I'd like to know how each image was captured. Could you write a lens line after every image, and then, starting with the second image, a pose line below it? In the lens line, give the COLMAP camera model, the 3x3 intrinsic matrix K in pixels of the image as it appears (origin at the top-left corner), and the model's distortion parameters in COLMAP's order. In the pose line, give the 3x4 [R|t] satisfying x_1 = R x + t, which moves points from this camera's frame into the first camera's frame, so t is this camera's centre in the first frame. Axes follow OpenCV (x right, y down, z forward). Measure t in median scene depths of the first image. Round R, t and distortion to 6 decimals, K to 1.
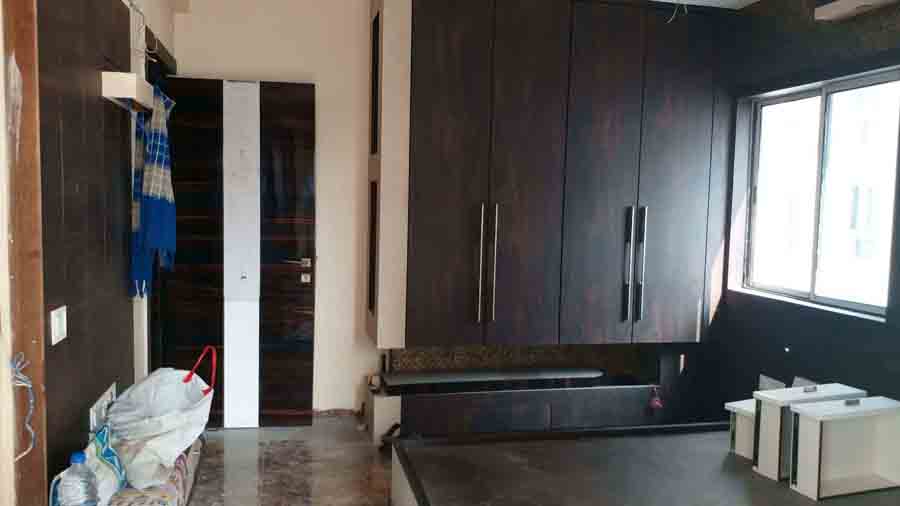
lens RADIAL K [[702.1, 0, 445.2], [0, 702.1, 249.6], [0, 0, 1]] dist [0.056468, -0.098222]
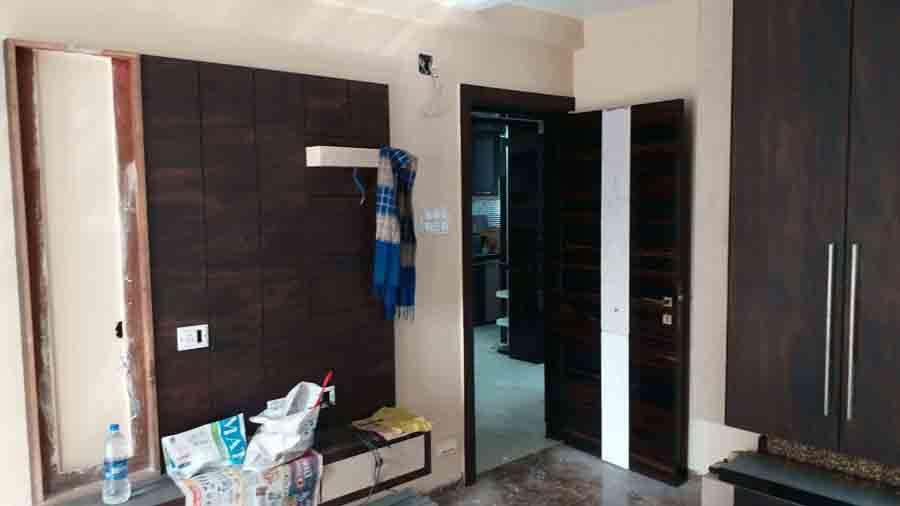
lens RADIAL K [[702.1, 0, 446.9], [0, 702.1, 251.9], [0, 0, 1]] dist [0.056468, -0.098222]
pose [[0.508908, 0.038873, -0.859943, 0.425200], [-0.037511, 0.999032, 0.022961, -0.054776], [0.860003, 0.020573, 0.509874, 0.309646]]
